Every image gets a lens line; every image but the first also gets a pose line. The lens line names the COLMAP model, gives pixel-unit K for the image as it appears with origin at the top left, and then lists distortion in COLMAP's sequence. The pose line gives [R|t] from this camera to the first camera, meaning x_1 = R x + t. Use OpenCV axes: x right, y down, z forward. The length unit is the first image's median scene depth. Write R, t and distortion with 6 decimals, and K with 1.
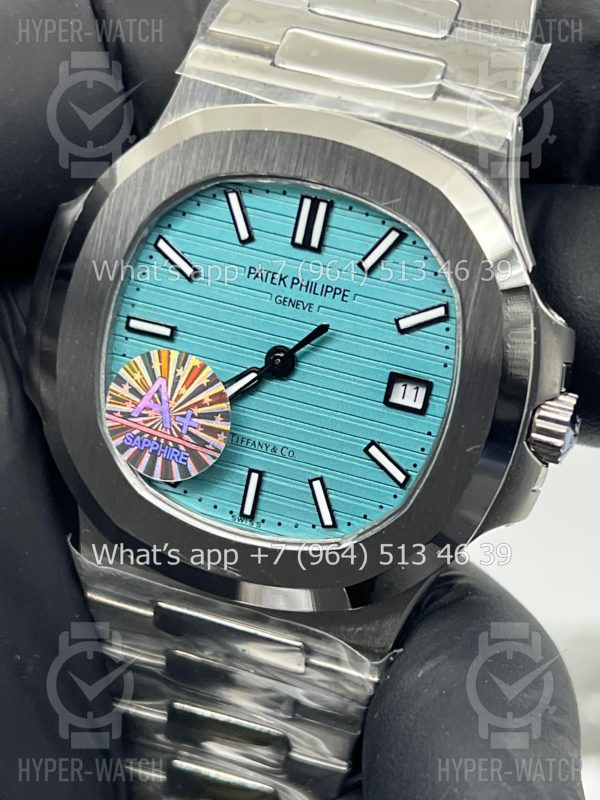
lens RADIAL K [[1928.5, 0, 288.0], [0, 1928.5, 451.2], [0, 0, 1]] dist [0.173001, 0.000000]
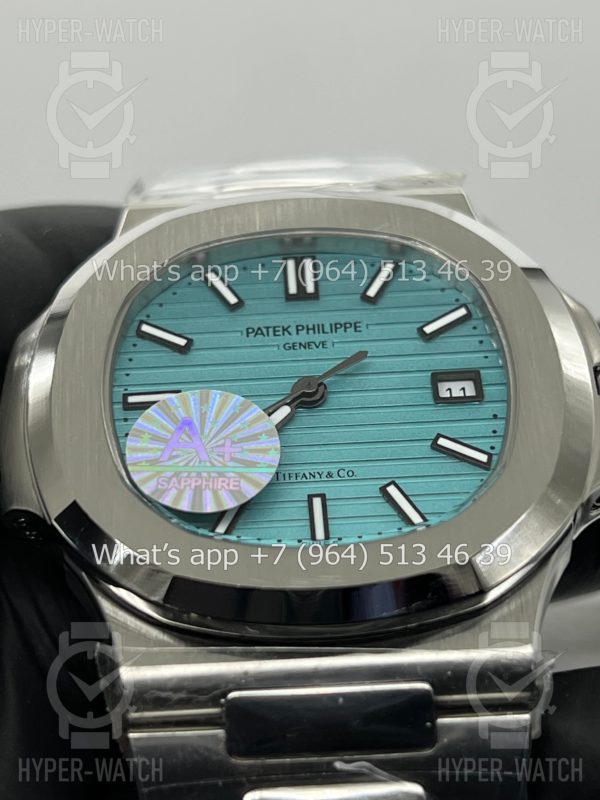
lens RADIAL K [[1928.5, 0, 296.7], [0, 1928.5, 398.2], [0, 0, 1]] dist [0.173001, 0.000000]
pose [[0.937091, -0.067337, 0.342530, -0.314792], [0.296199, 0.672633, -0.678108, 0.557842], [-0.184735, 0.736906, 0.650263, 0.422366]]
